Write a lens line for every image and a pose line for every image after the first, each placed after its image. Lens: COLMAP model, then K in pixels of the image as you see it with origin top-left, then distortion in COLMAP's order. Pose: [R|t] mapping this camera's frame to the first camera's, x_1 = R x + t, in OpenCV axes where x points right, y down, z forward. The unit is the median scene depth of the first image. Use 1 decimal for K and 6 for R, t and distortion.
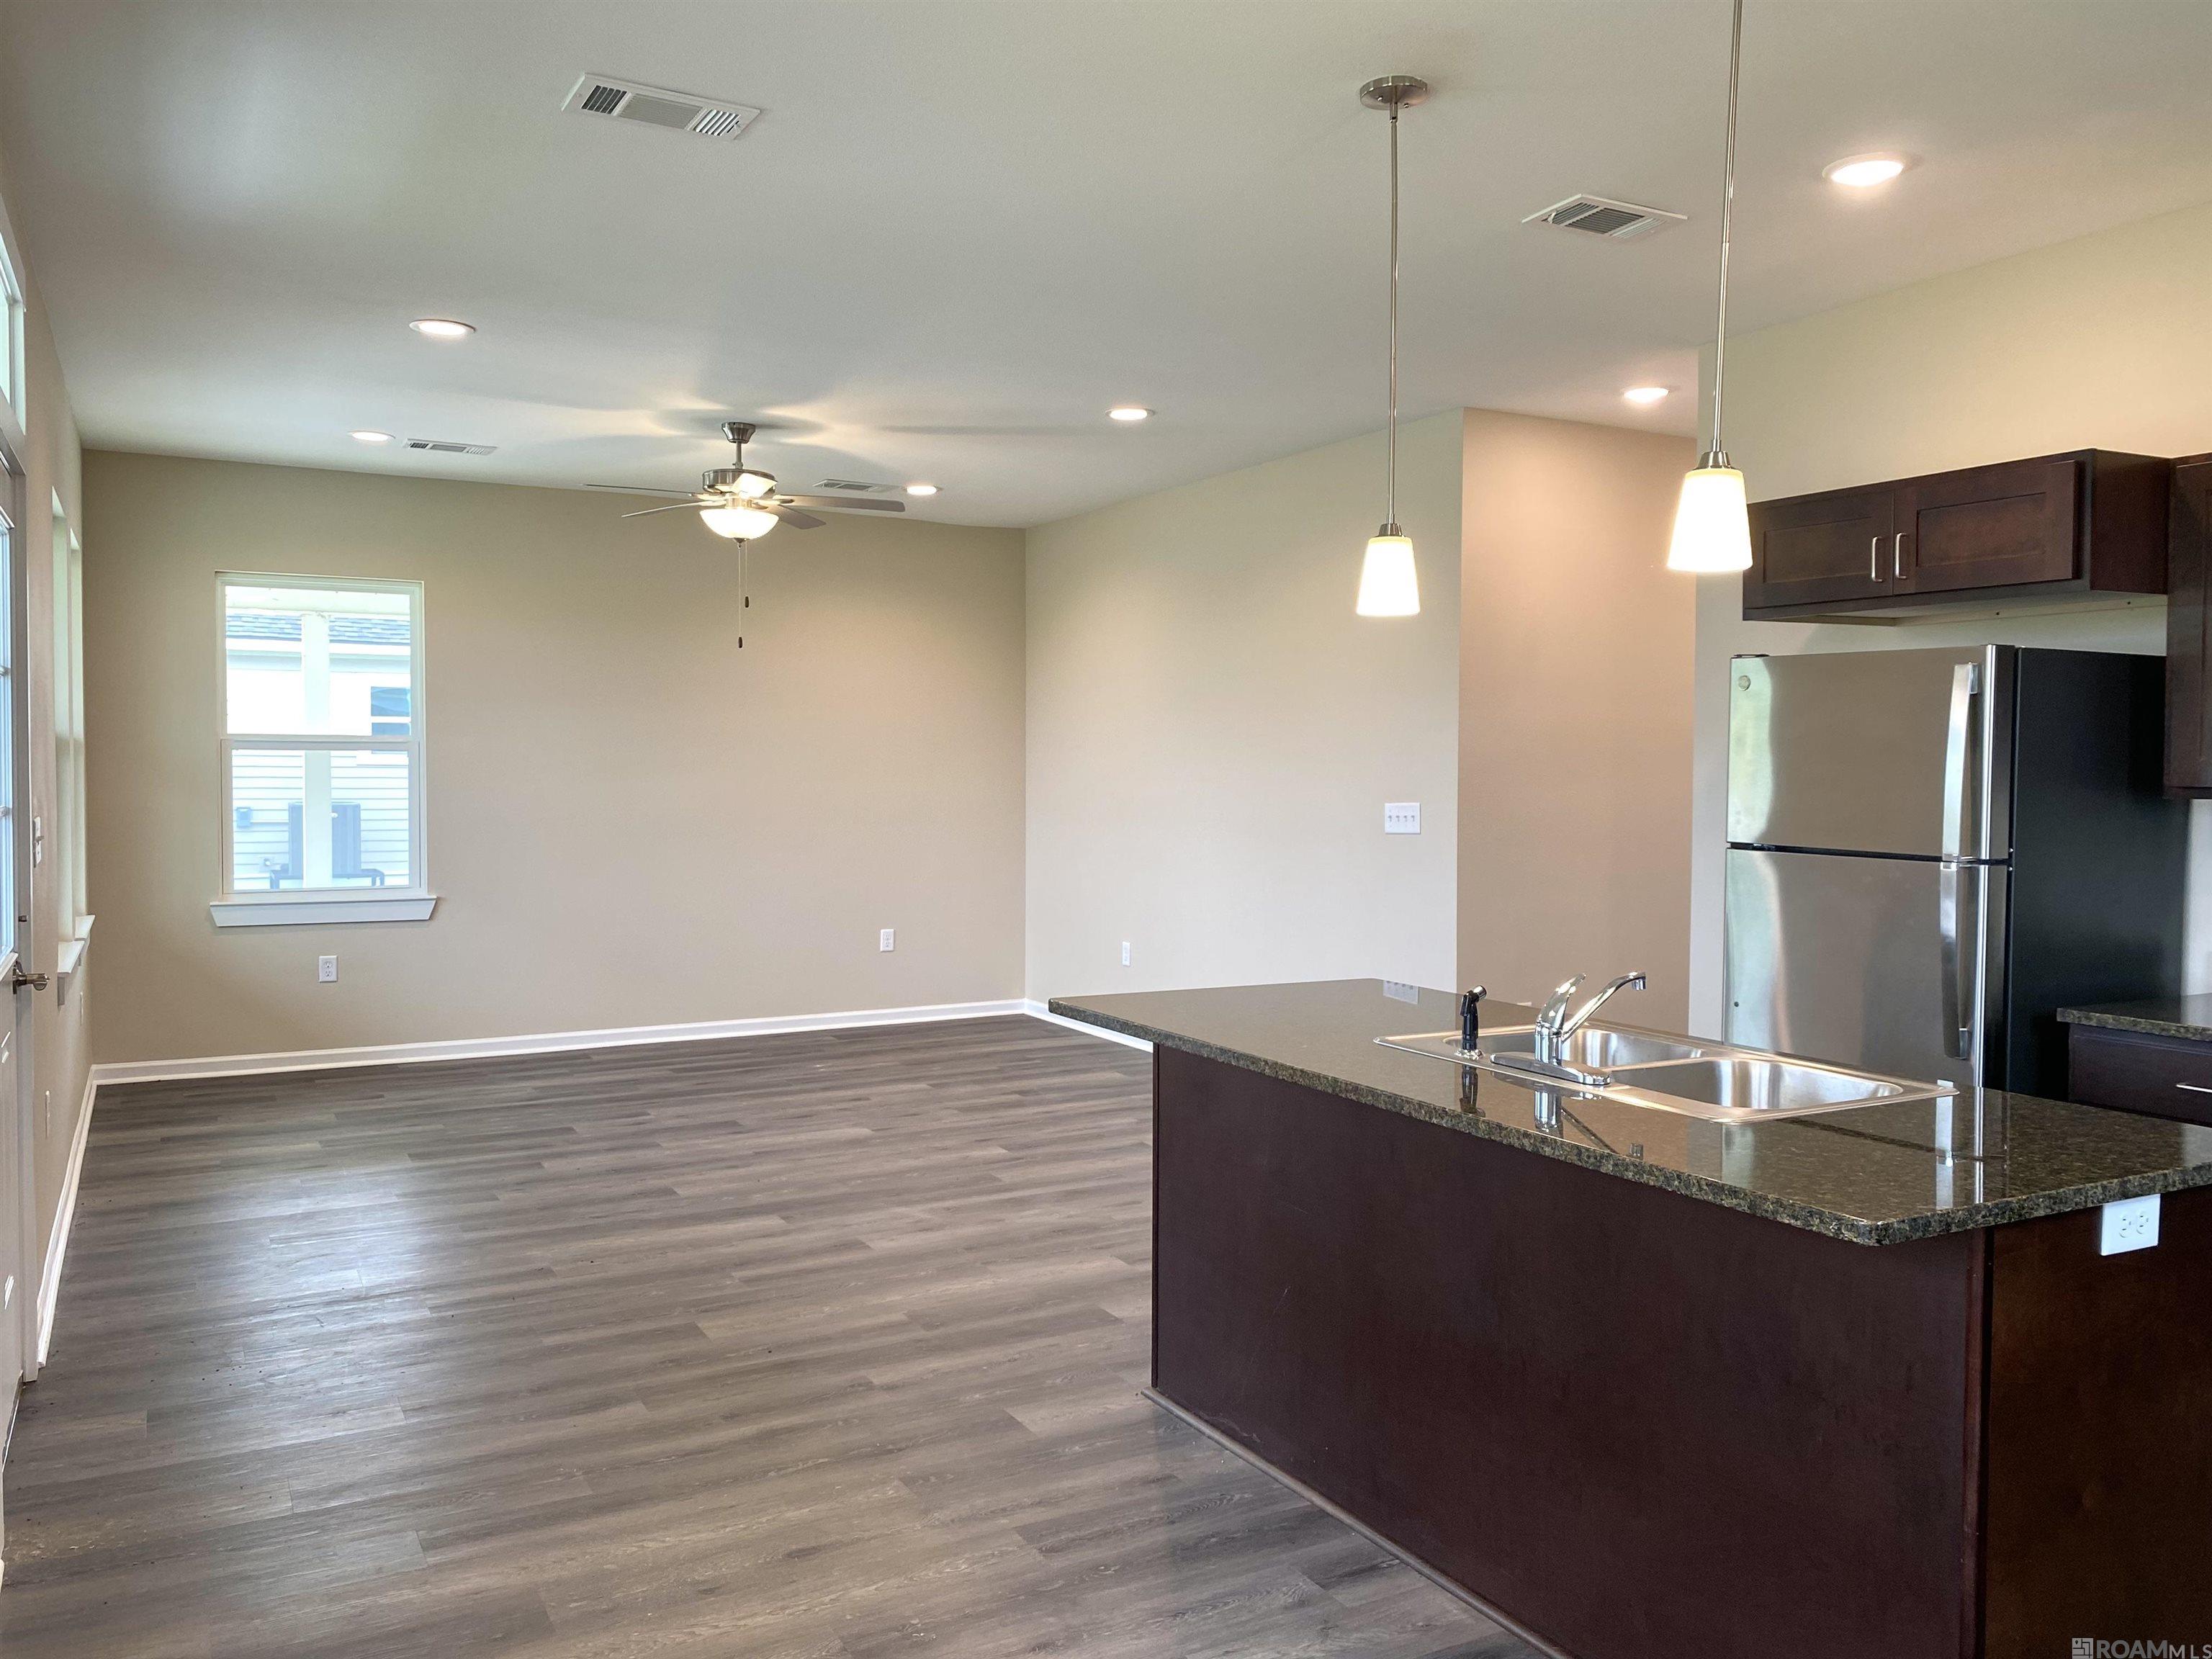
lens RADIAL K [[1677.7, 0, 1118.4], [0, 1677.7, 827.8], [0, 0, 1]] dist [0.011631, -0.009035]
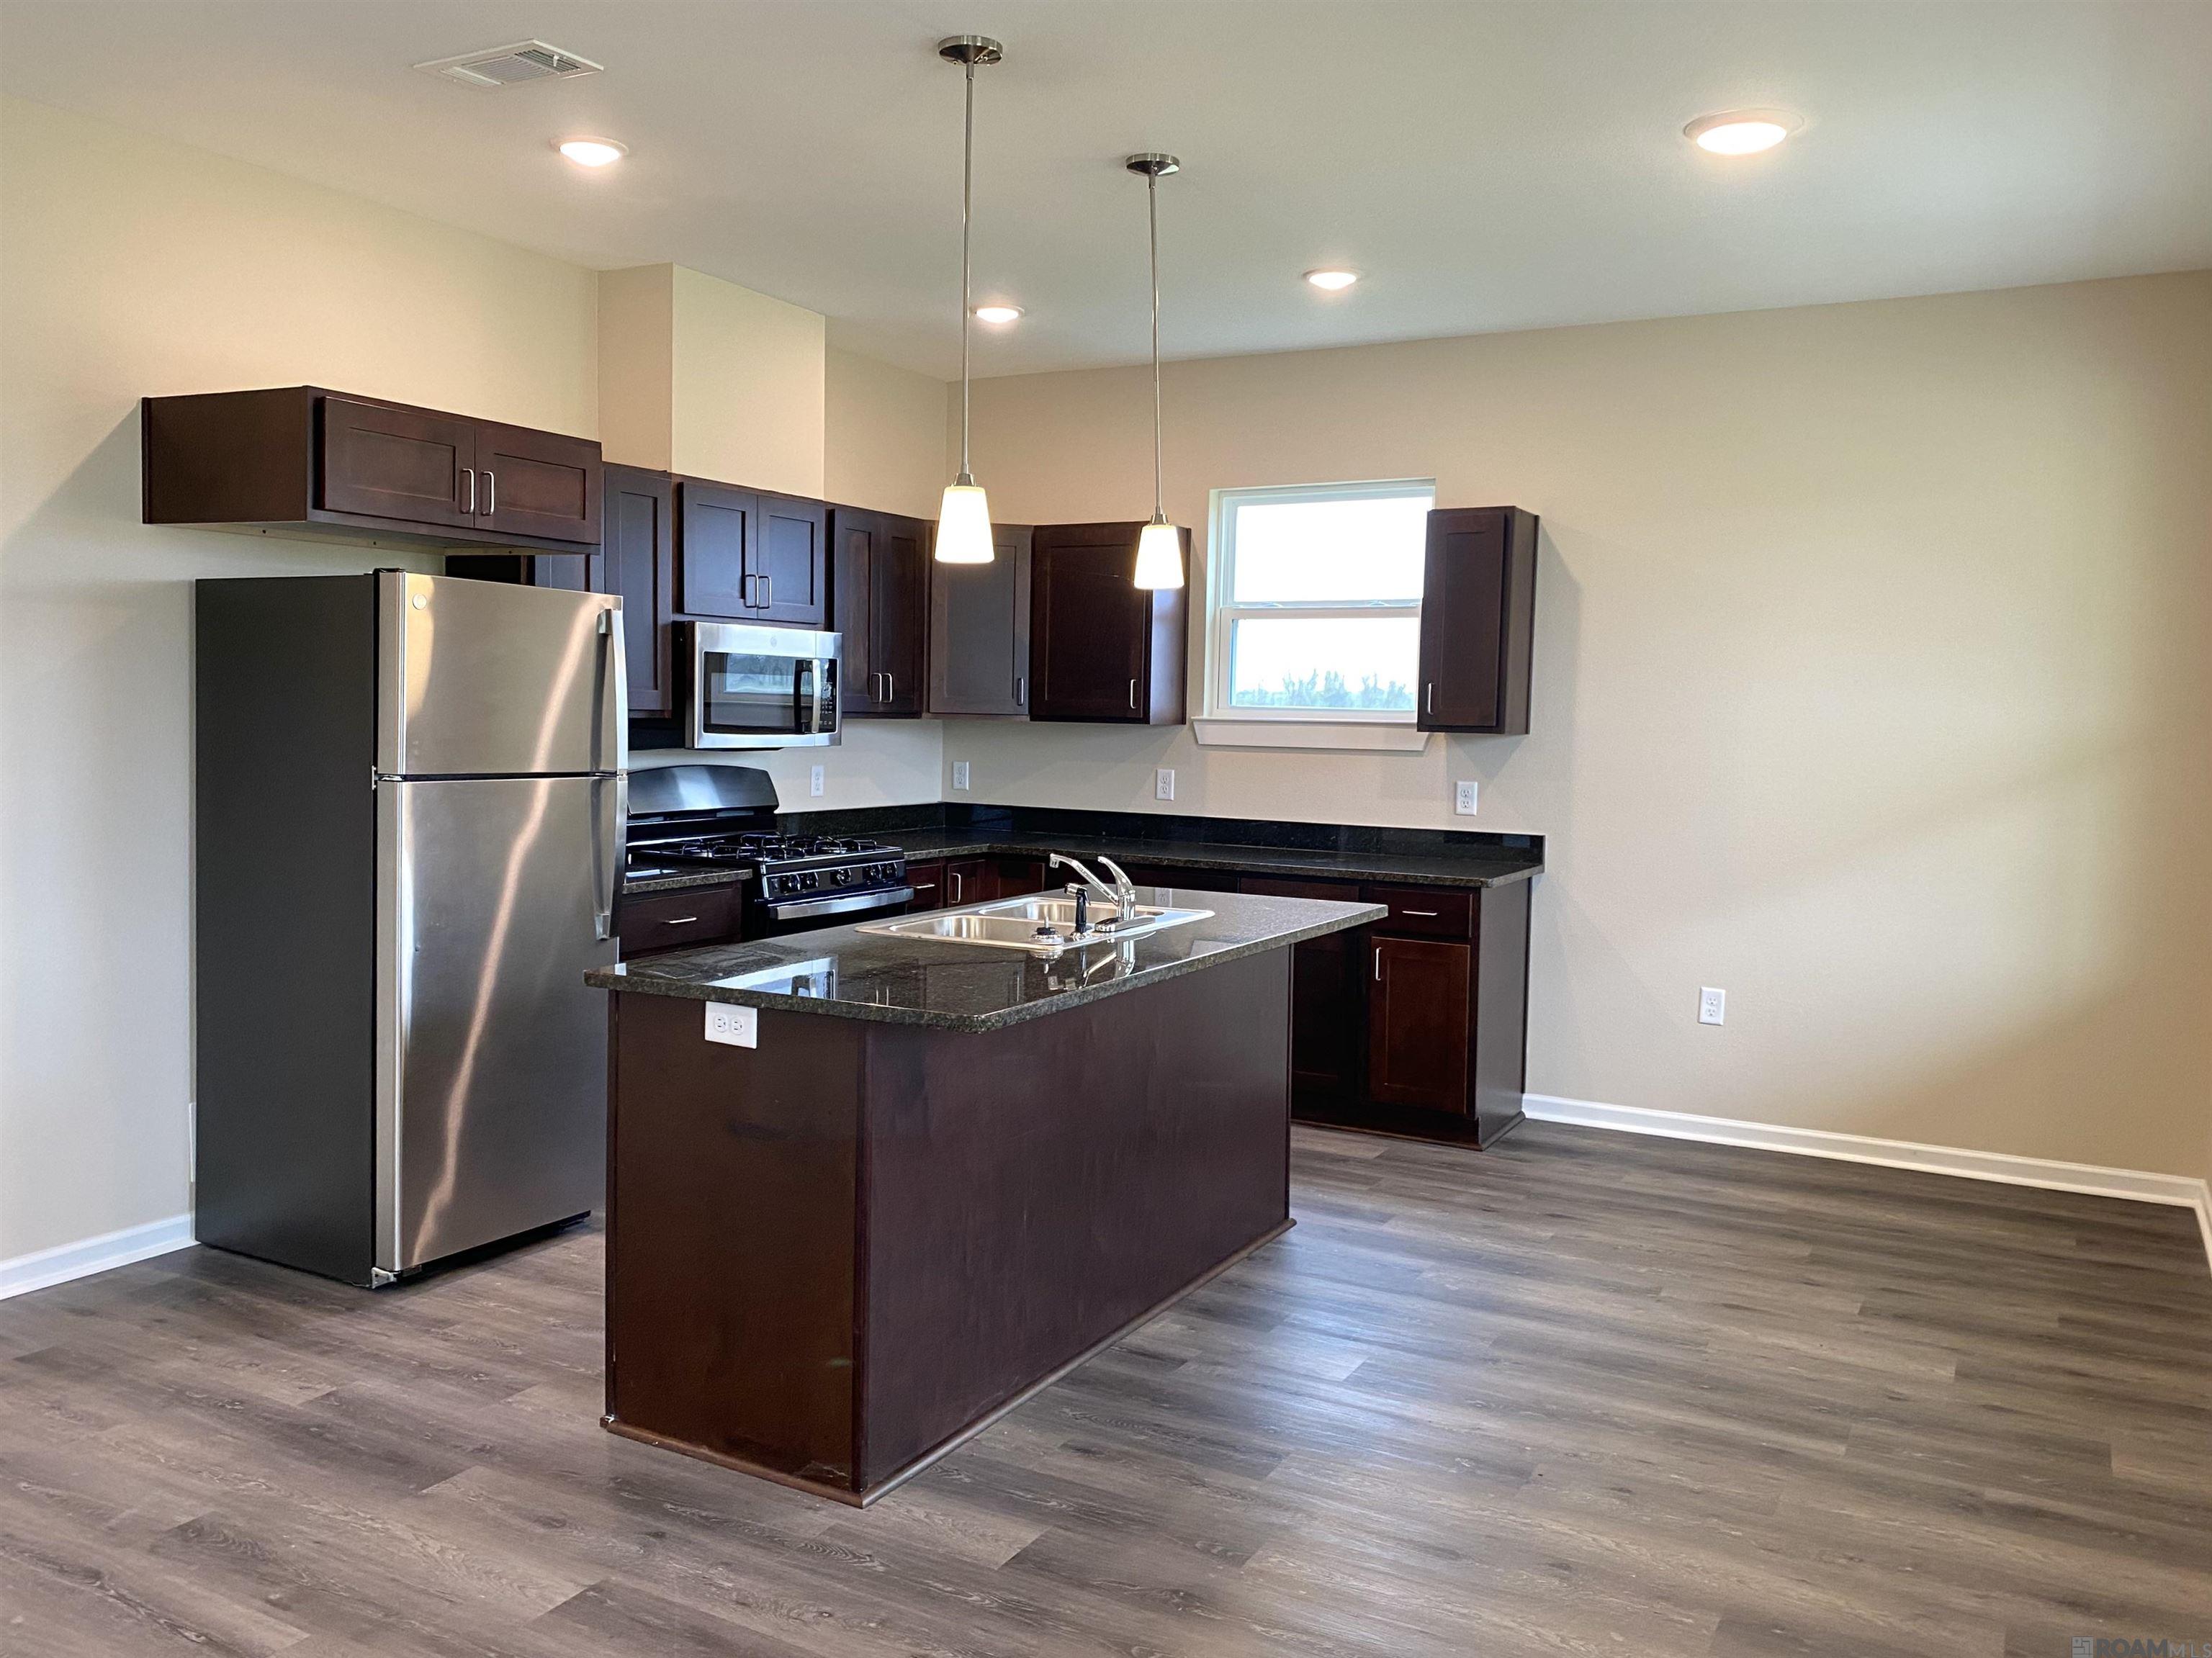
lens RADIAL K [[1677.6, 0, 1116.9], [0, 1677.6, 817.4], [0, 0, 1]] dist [0.011631, -0.009035]
pose [[-0.529560, -0.058199, 0.846273, -0.835172], [0.007956, 0.997259, 0.073561, -0.043722], [-0.848235, 0.045688, -0.527646, 1.585158]]
